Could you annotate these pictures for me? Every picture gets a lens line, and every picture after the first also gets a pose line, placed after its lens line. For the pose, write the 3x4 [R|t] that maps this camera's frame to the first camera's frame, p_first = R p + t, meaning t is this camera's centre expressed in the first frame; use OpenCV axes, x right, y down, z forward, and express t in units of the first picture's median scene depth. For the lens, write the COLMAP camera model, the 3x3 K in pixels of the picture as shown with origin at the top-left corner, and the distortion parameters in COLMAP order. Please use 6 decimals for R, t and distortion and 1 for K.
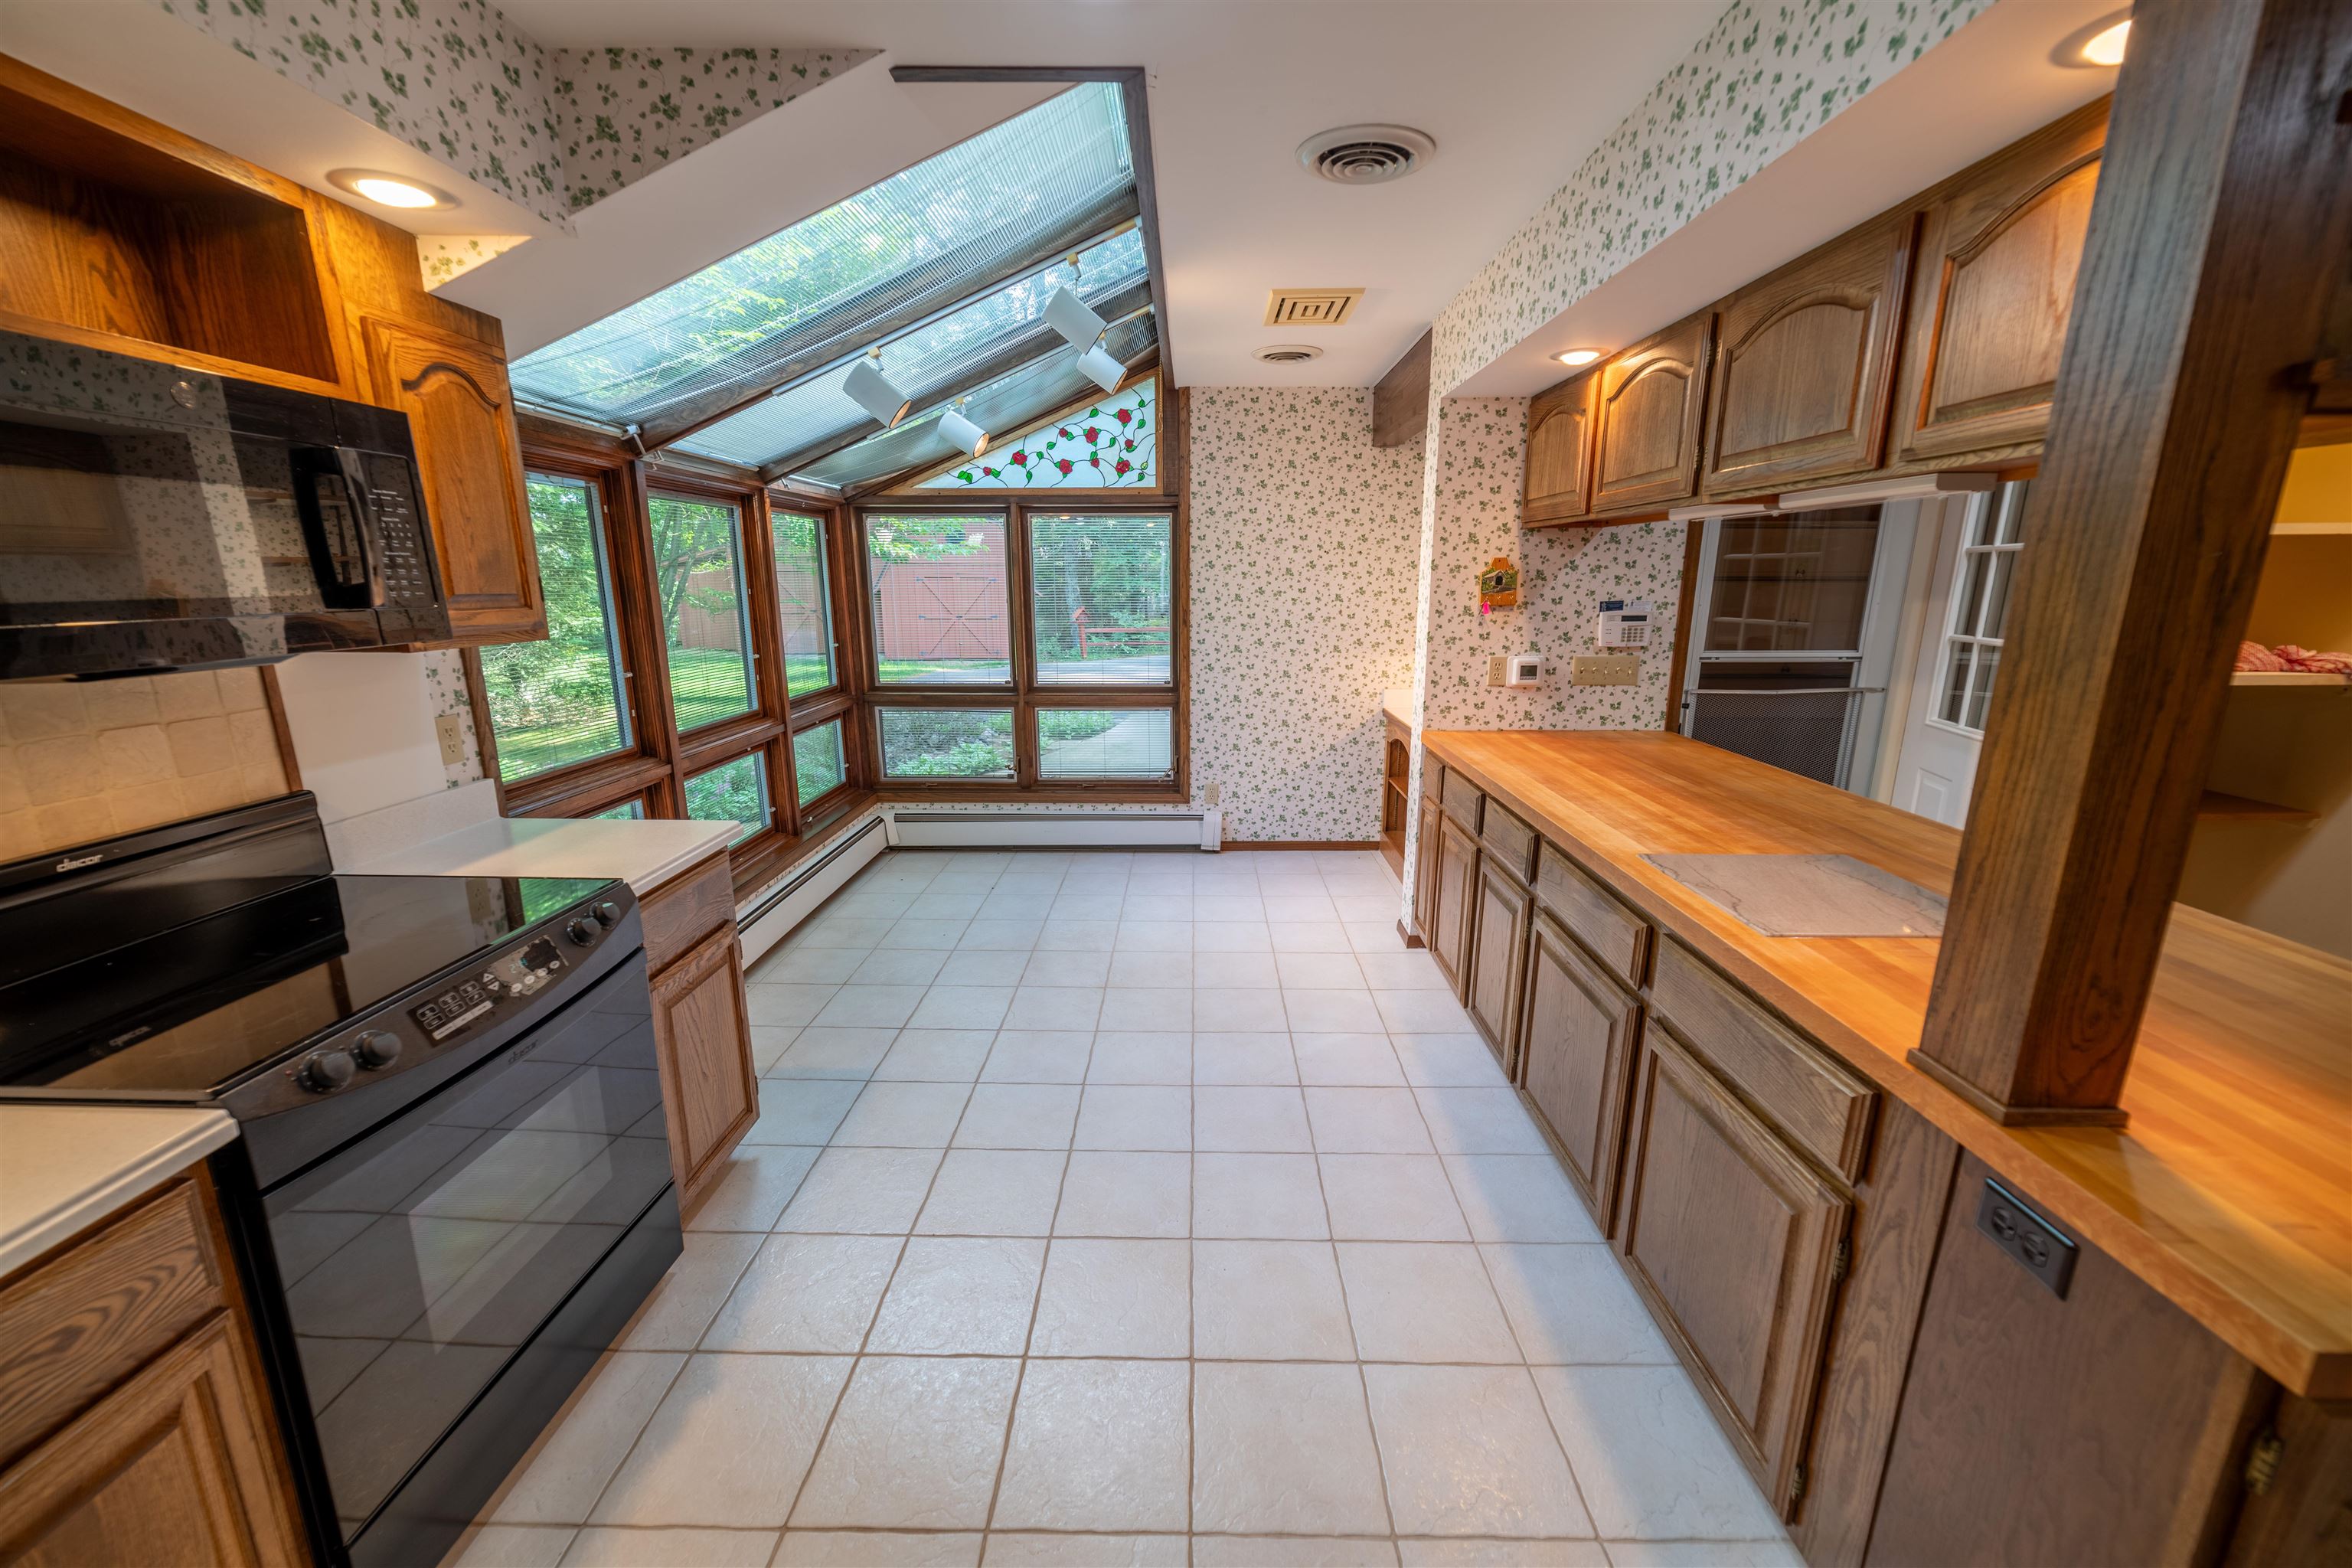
lens RADIAL K [[901.5, 0, 1177.8], [0, 901.5, 791.0], [0, 0, 1]] dist [-0.002682, -0.000058]
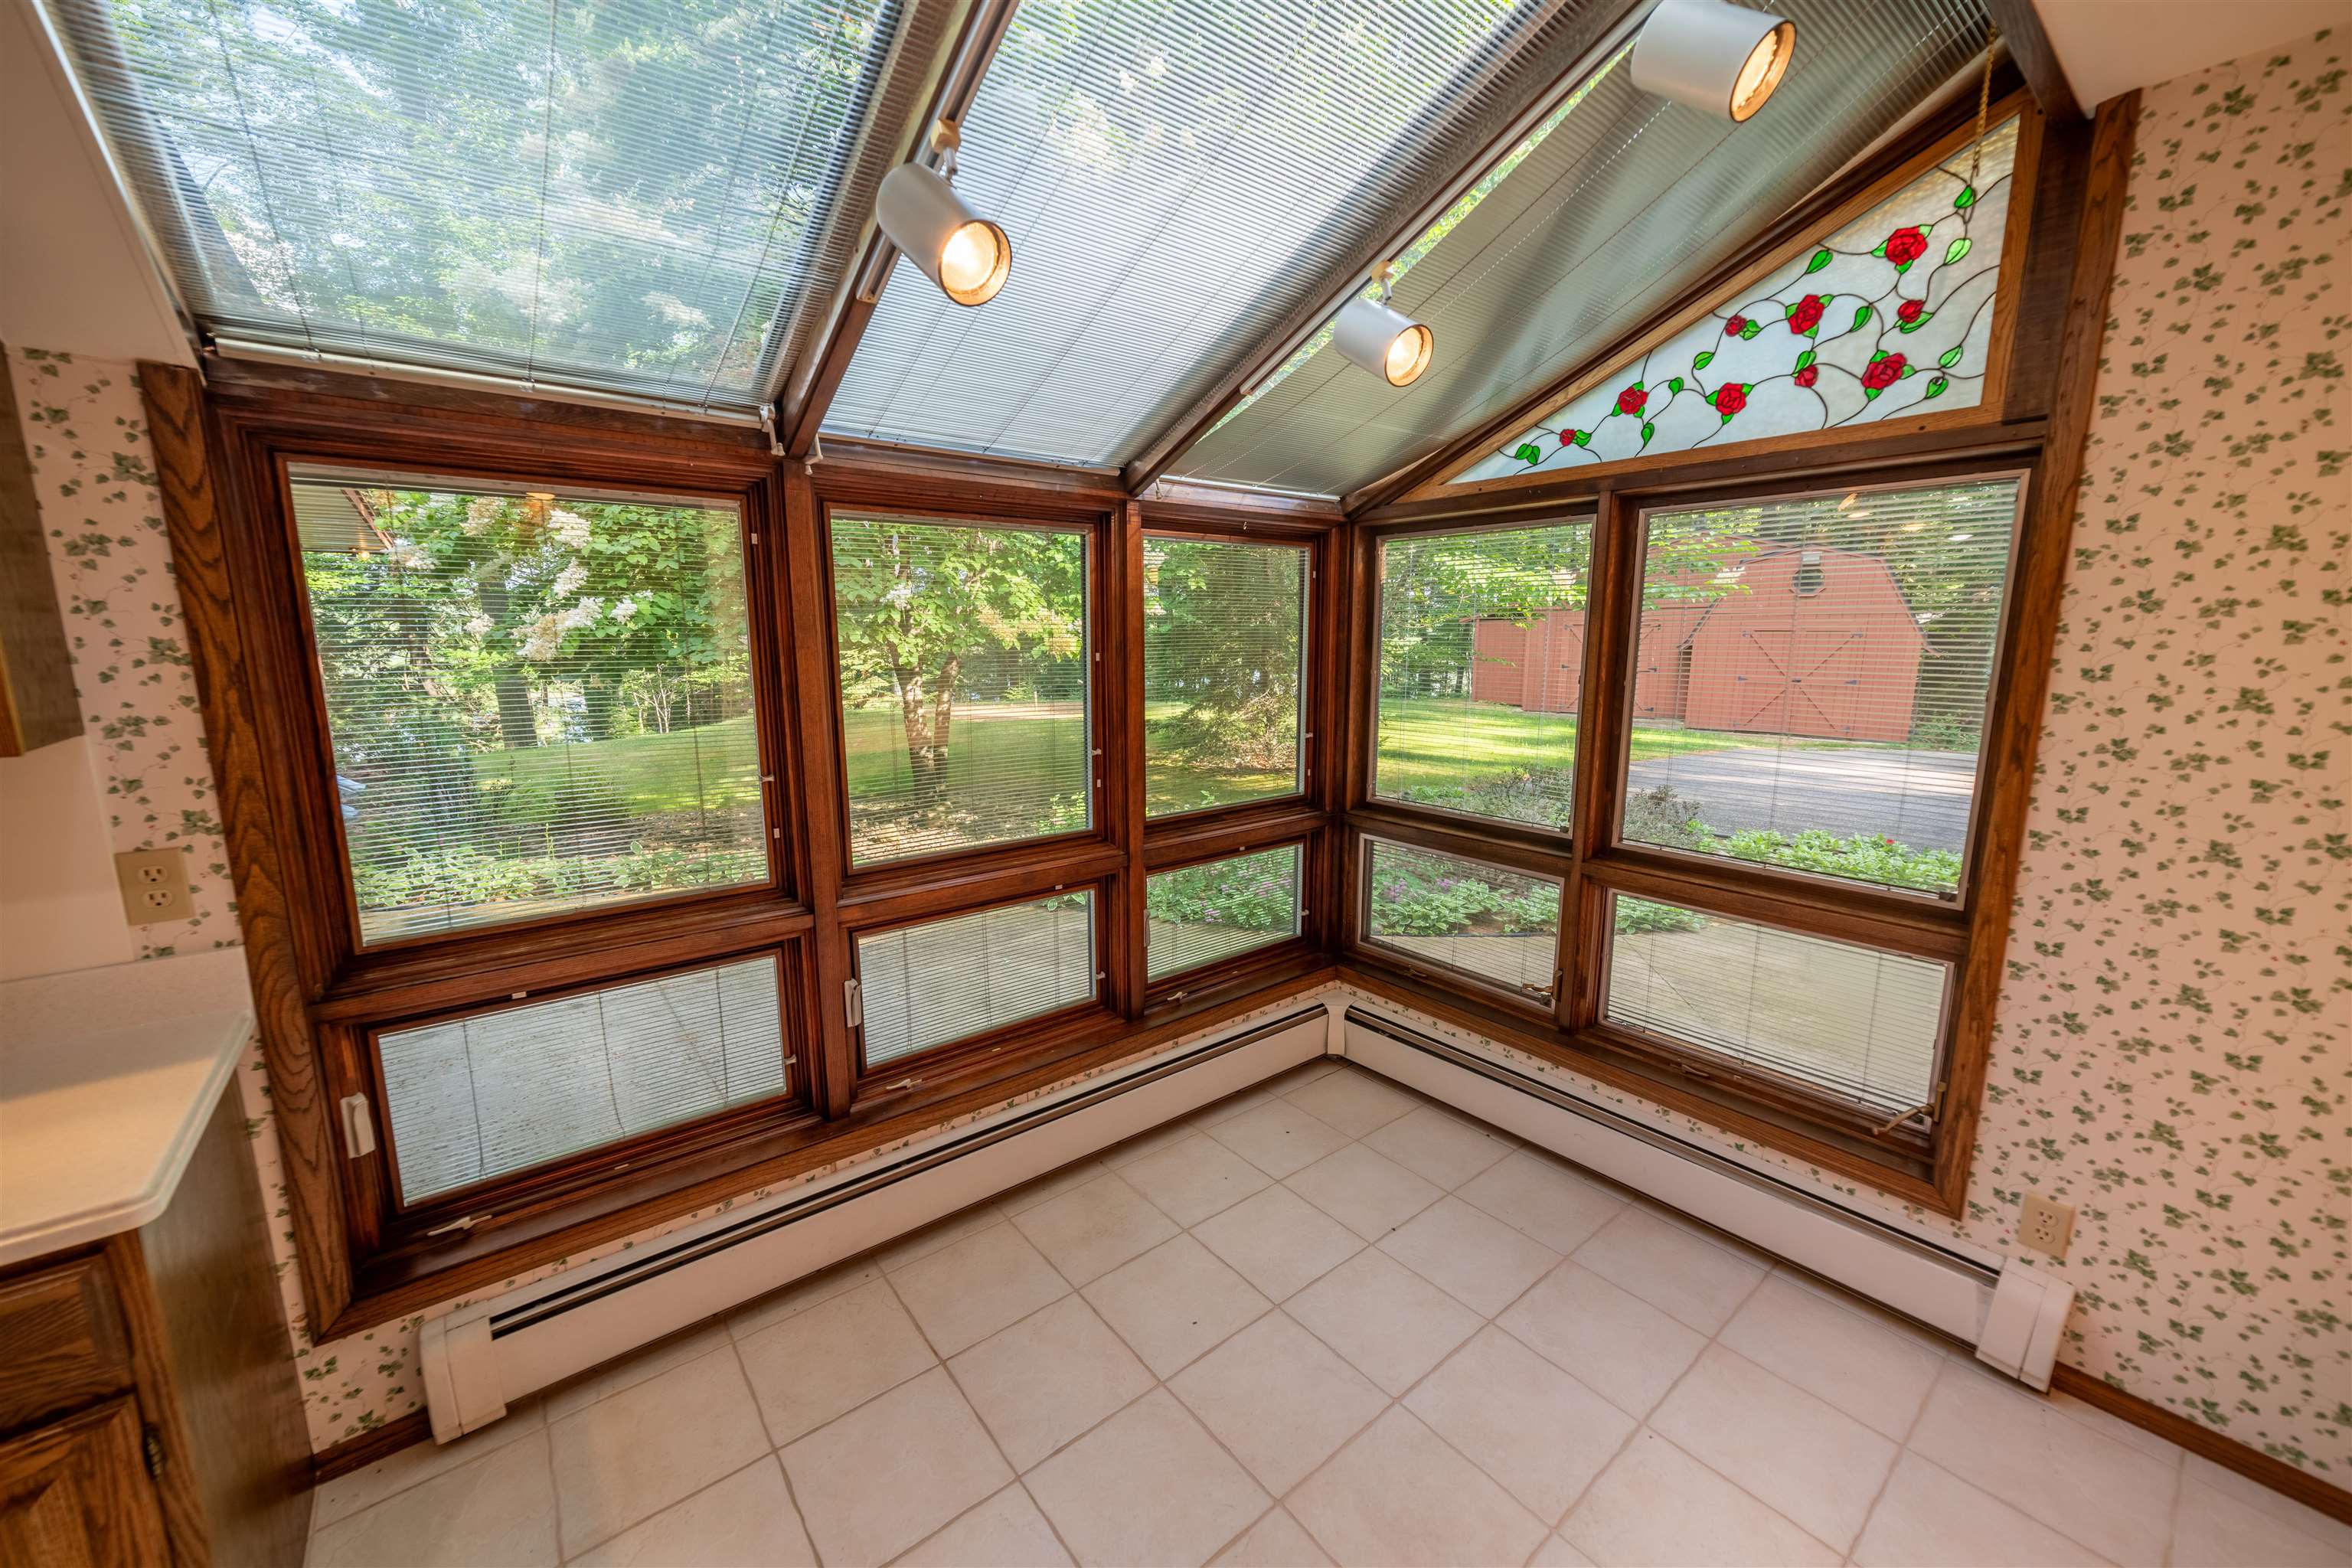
lens RADIAL K [[901.5, 0, 1177.8], [0, 901.5, 791.0], [0, 0, 1]] dist [-0.002682, -0.000058]
pose [[0.641447, 0.131398, -0.755831, 0.068871], [-0.175483, 0.984233, 0.022178, -0.124445], [0.746828, 0.118409, 0.654391, 0.516963]]
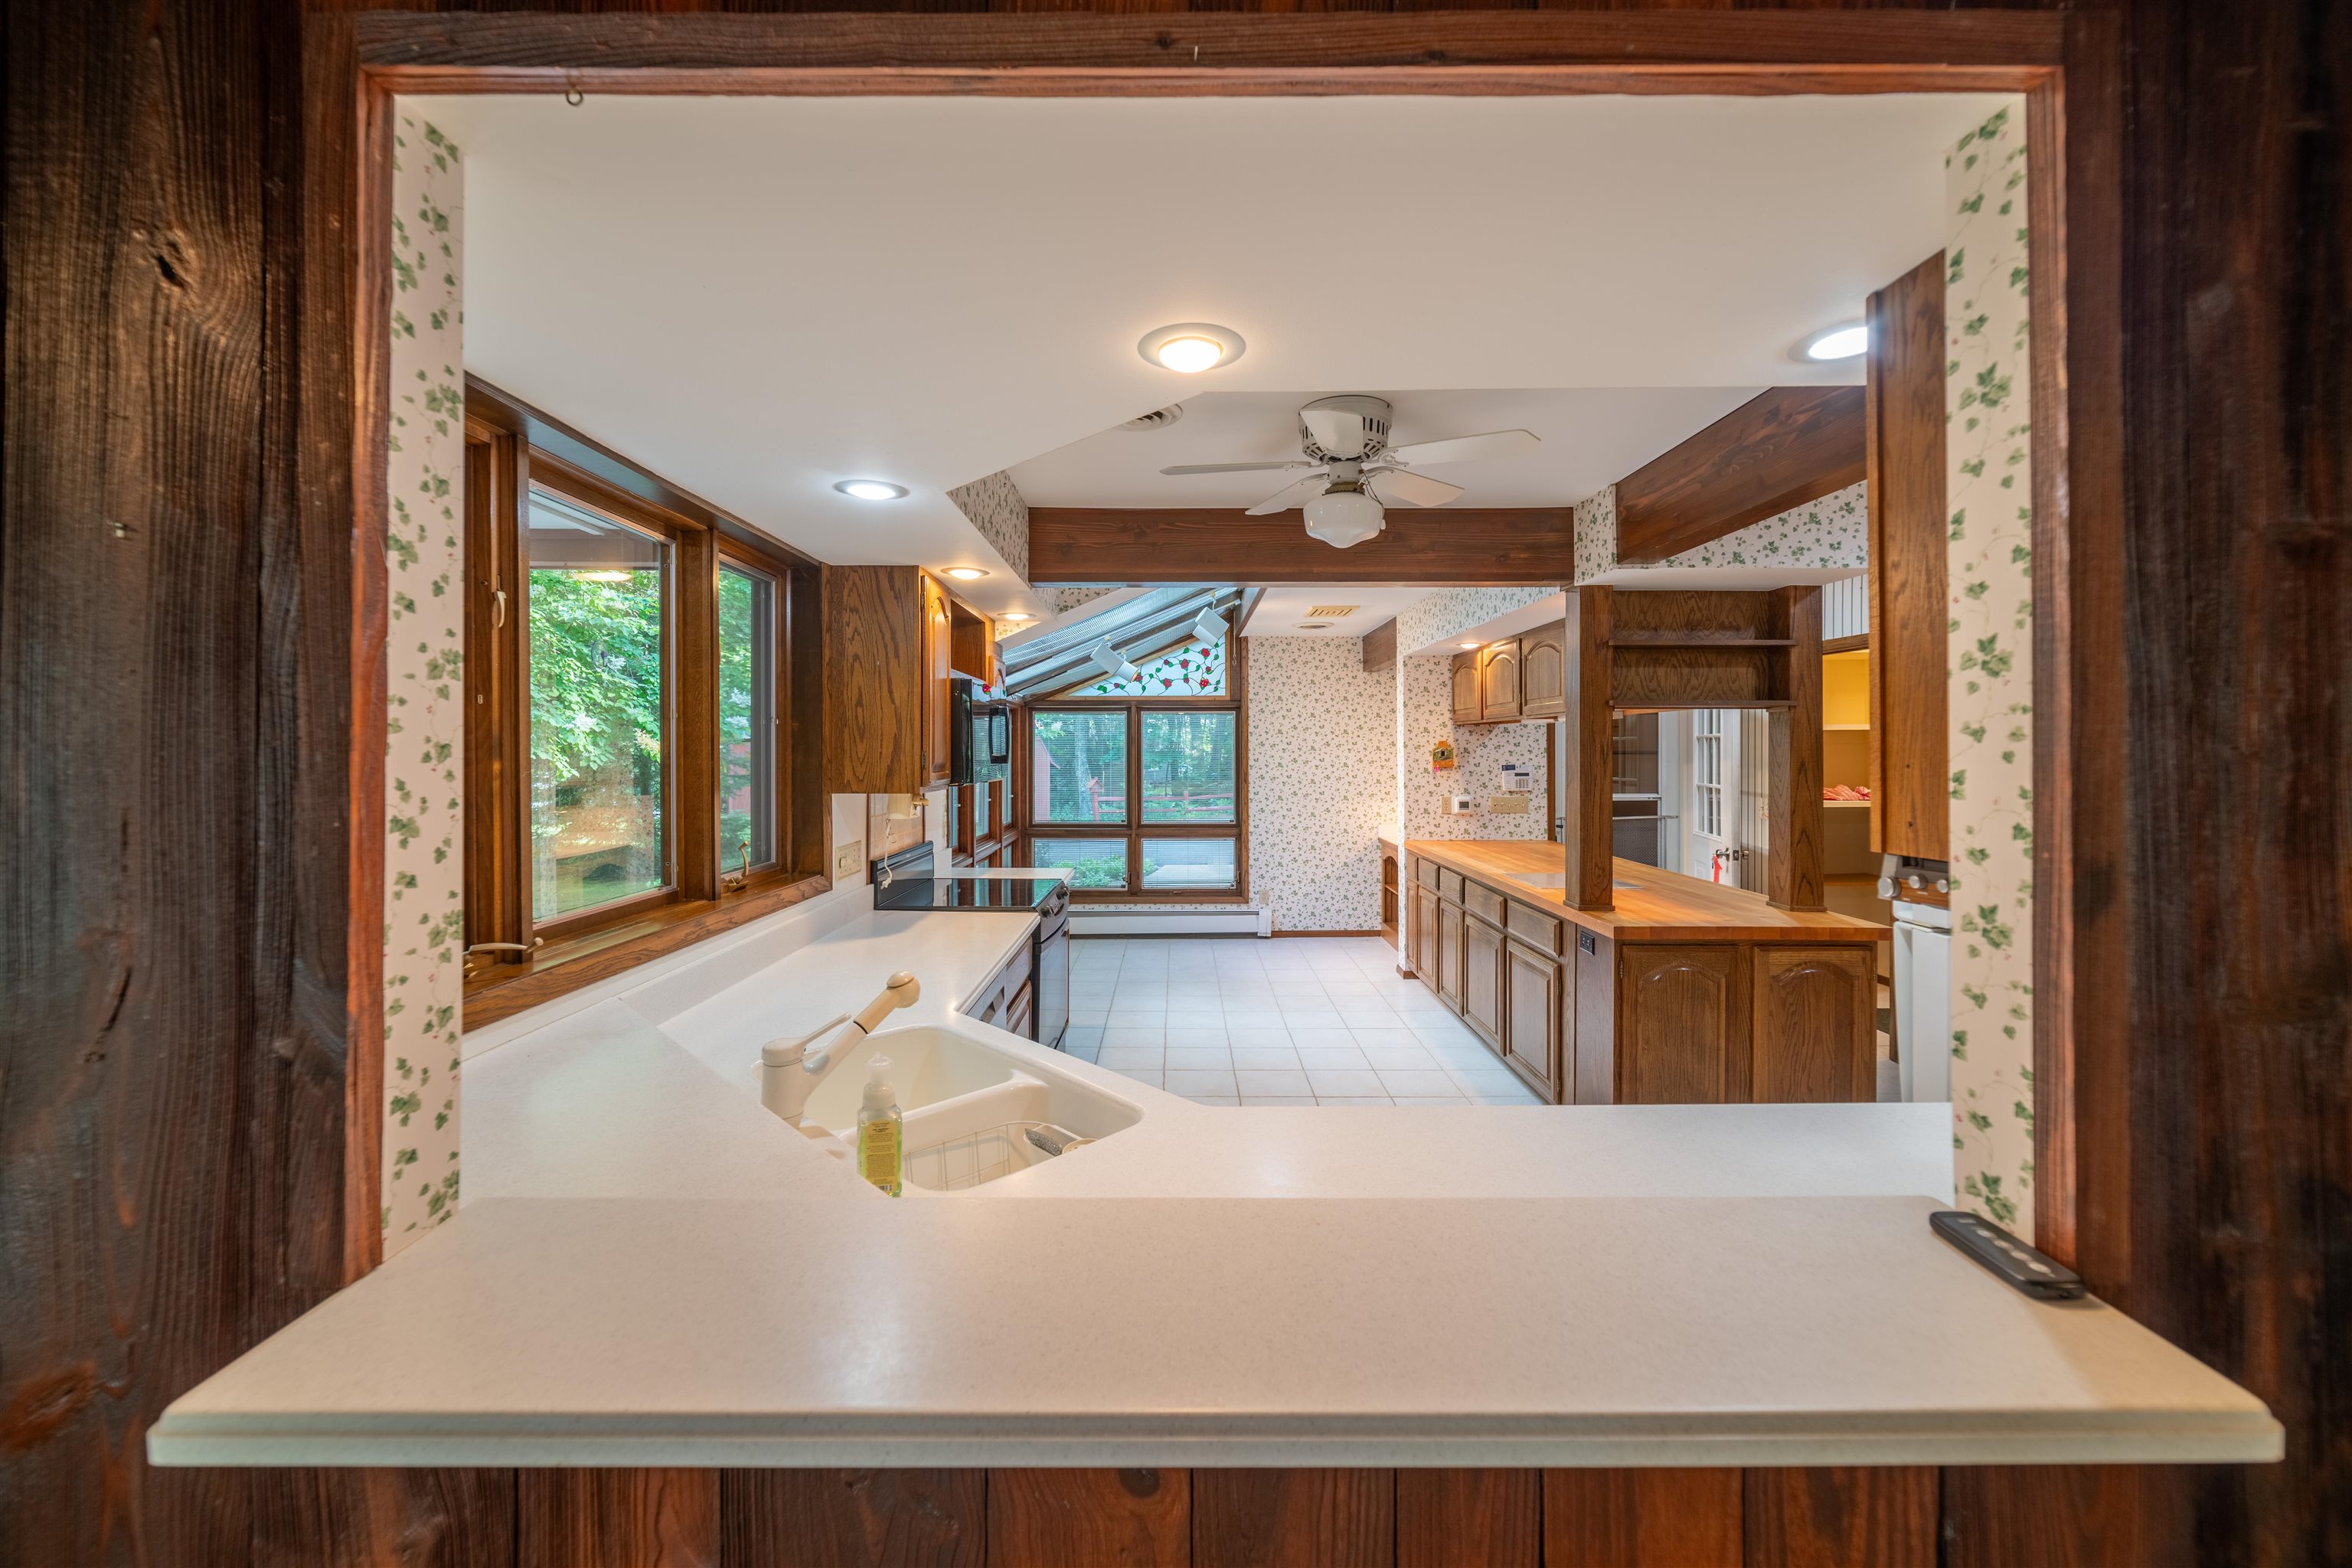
lens RADIAL K [[917.9, 0, 1172.0], [0, 917.9, 755.8], [0, 0, 1]] dist [-0.000411, -0.000016]
pose [[0.999918, -0.000381, 0.012774, -0.138410], [0.003268, 0.973948, -0.226746, 0.124865], [-0.012355, 0.226770, 0.973870, -0.524979]]
